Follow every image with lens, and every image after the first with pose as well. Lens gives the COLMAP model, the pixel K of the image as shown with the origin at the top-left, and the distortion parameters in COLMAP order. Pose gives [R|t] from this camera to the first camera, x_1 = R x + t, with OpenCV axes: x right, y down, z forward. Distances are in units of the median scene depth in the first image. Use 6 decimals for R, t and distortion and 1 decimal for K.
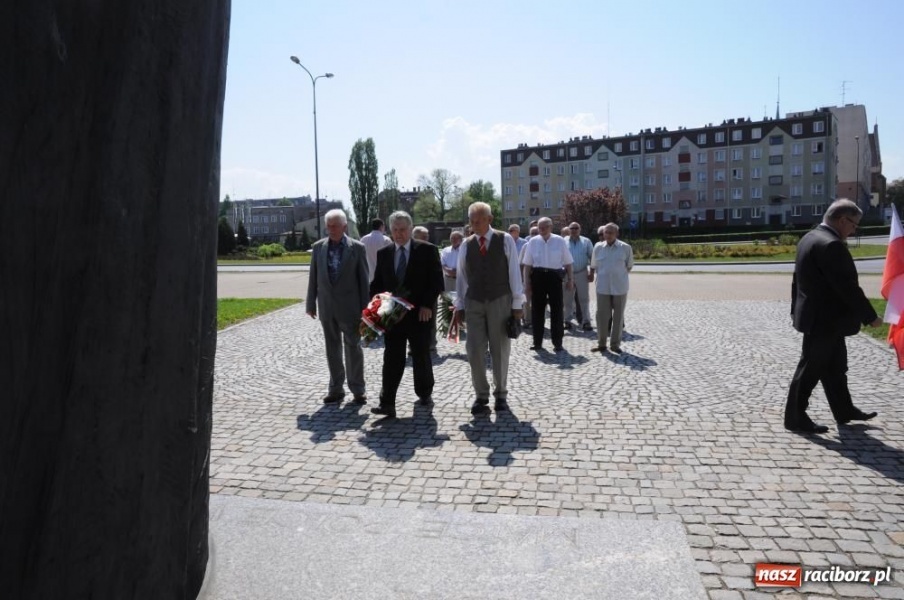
lens RADIAL K [[653.1, 0, 464.4], [0, 653.1, 309.6], [0, 0, 1]] dist [-0.115240, 0.088168]
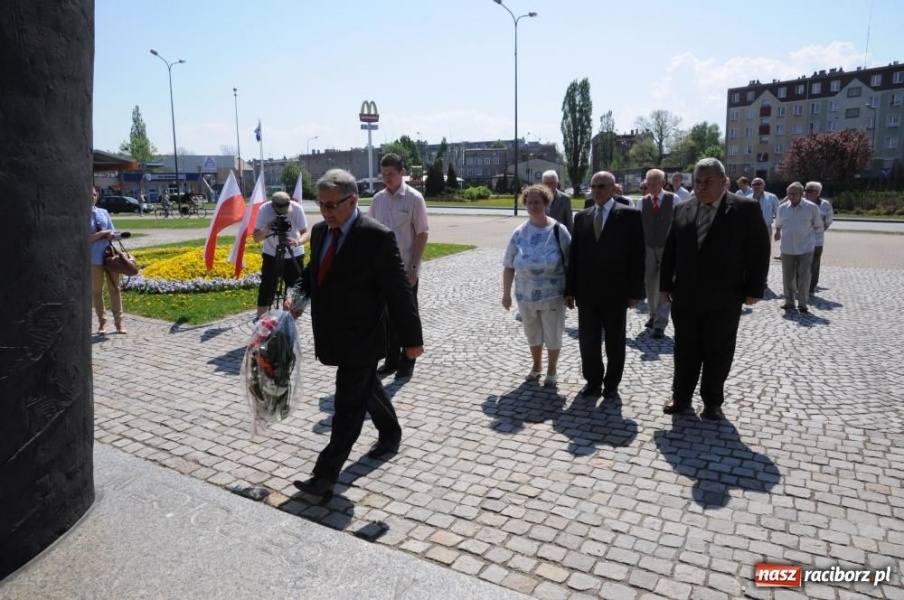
lens RADIAL K [[653.1, 0, 440.2], [0, 653.1, 308.6], [0, 0, 1]] dist [-0.115240, 0.088168]
pose [[0.935705, 0.077397, -0.344190, 0.012393], [-0.048205, 0.994537, 0.092592, -0.002423], [0.349476, -0.070047, 0.934323, 0.006776]]
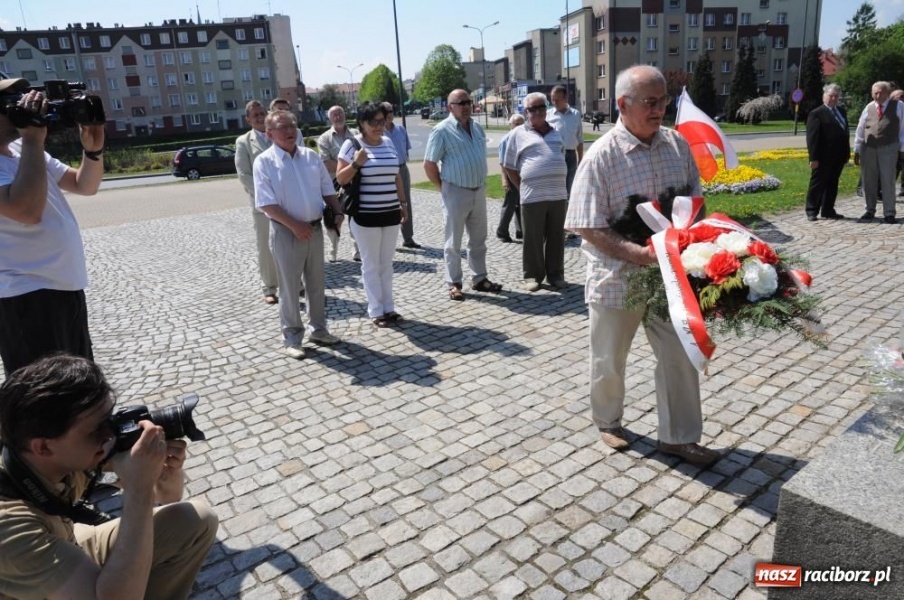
lens RADIAL K [[653.1, 0, 450.5], [0, 653.1, 313.5], [0, 0, 1]] dist [-0.115240, 0.088168]
pose [[0.626210, -0.231566, 0.744472, -0.161469], [0.126638, 0.972404, 0.195942, -0.002015], [-0.769301, -0.028422, 0.638254, 0.070700]]
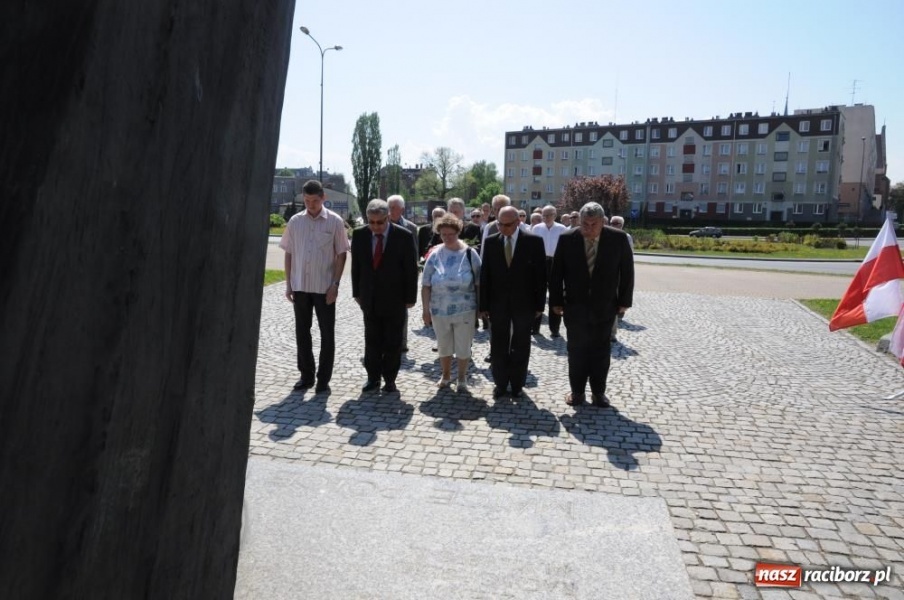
lens RADIAL K [[653.1, 0, 463.5], [0, 653.1, 313.6], [0, 0, 1]] dist [-0.115240, 0.088168]
pose [[0.998682, 0.050925, 0.006325, -0.000969], [-0.051123, 0.998021, 0.036618, -0.000452], [-0.004448, -0.036893, 0.999309, -0.002764]]
